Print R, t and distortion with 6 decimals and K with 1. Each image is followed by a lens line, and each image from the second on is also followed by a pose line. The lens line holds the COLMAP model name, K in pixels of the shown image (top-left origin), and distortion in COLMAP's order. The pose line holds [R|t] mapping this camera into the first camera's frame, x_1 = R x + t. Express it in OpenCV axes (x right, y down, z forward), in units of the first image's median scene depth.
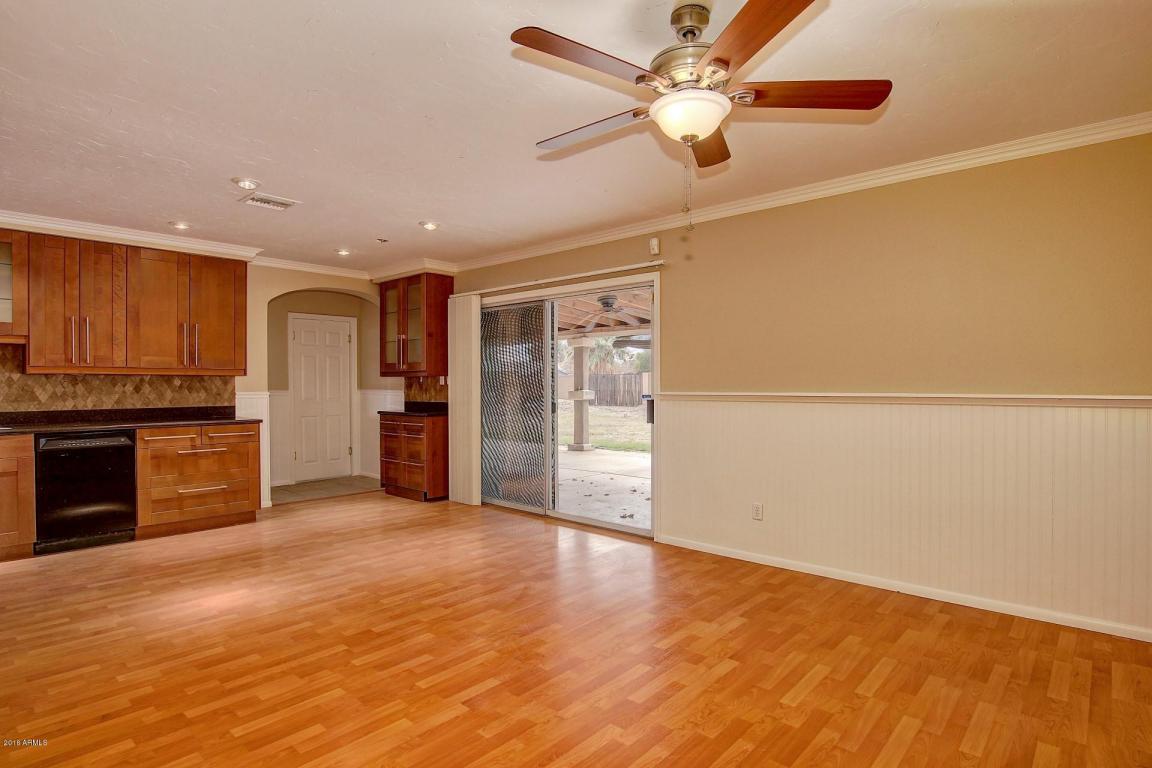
lens RADIAL K [[591.4, 0, 564.0], [0, 591.4, 389.0], [0, 0, 1]] dist [-0.027206, 0.001698]
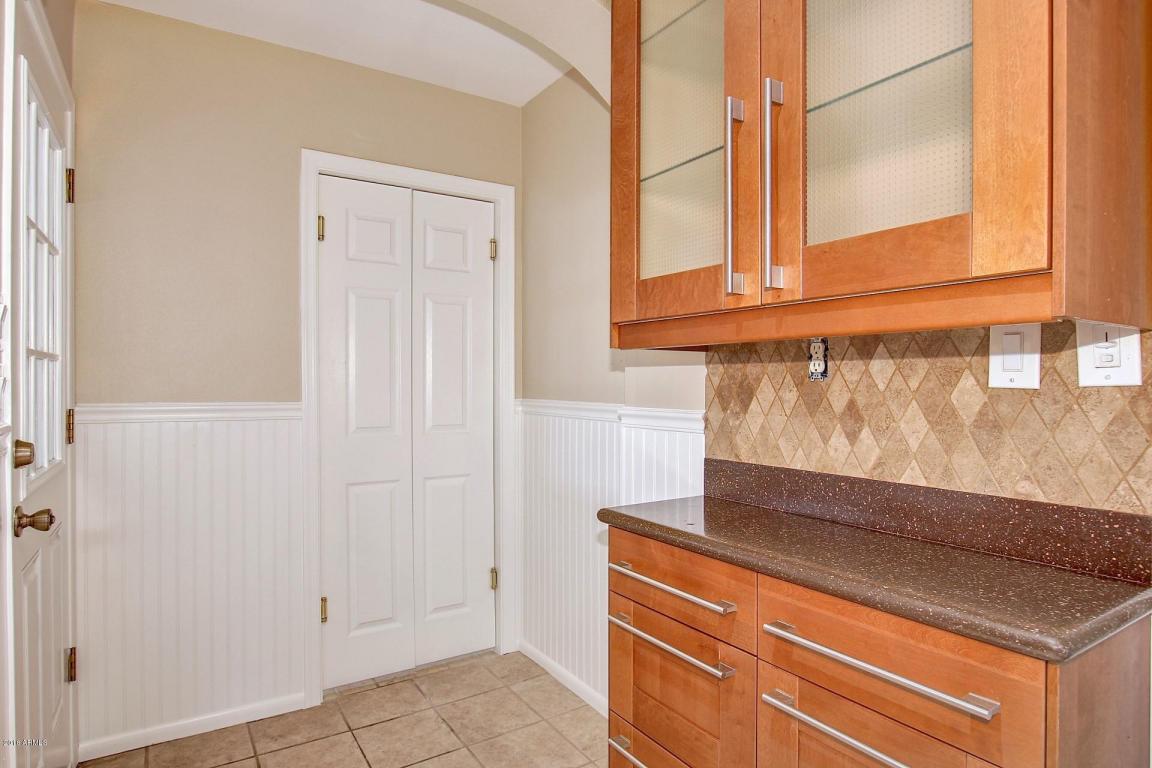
lens RADIAL K [[643.7, 0, 575.3], [0, 643.7, 382.9], [0, 0, 1]] dist [-0.026042, 0.003246]
pose [[0.967511, 0.003914, -0.252797, -0.451633], [-0.006583, 0.999931, -0.009713, -0.010223], [0.252742, 0.011062, 0.967470, 1.315841]]
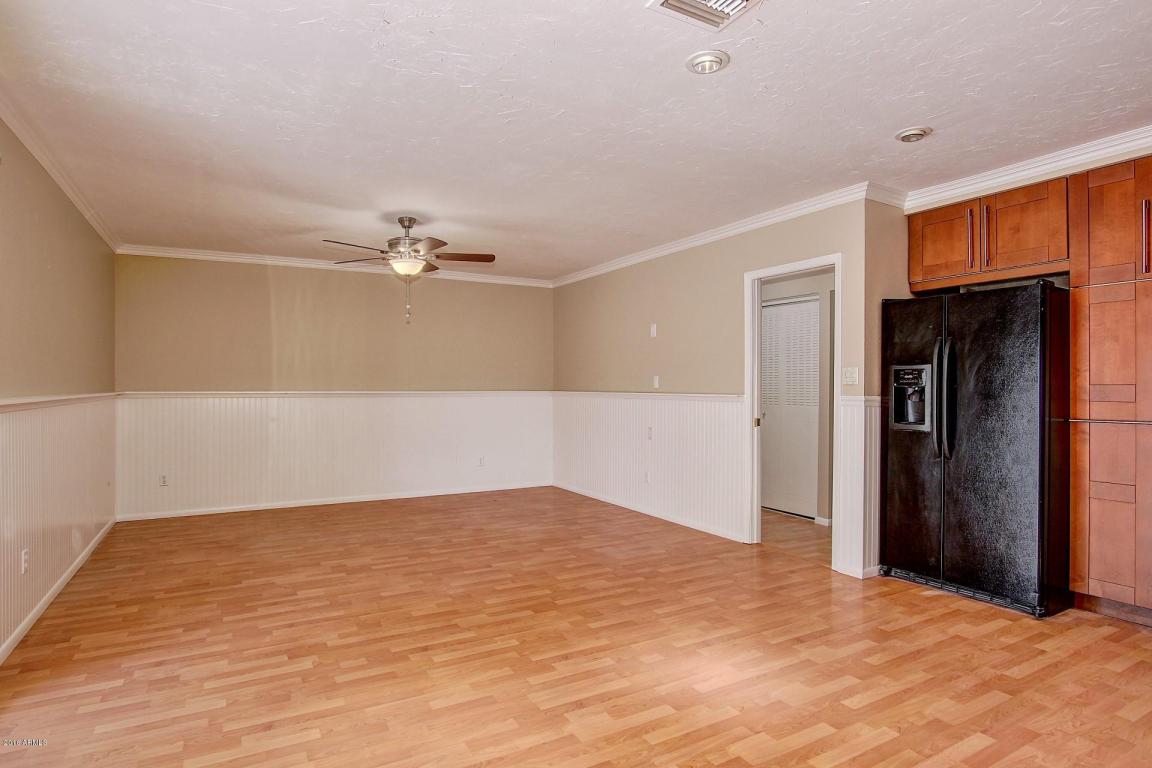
lens RADIAL K [[643.7, 0, 577.4], [0, 643.7, 383.1], [0, 0, 1]] dist [-0.026042, 0.003246]
pose [[-0.953124, 0.002679, 0.302568, -0.555616], [0.003379, 0.999993, 0.001789, -0.011022], [-0.302561, 0.002728, -0.953126, 1.529664]]
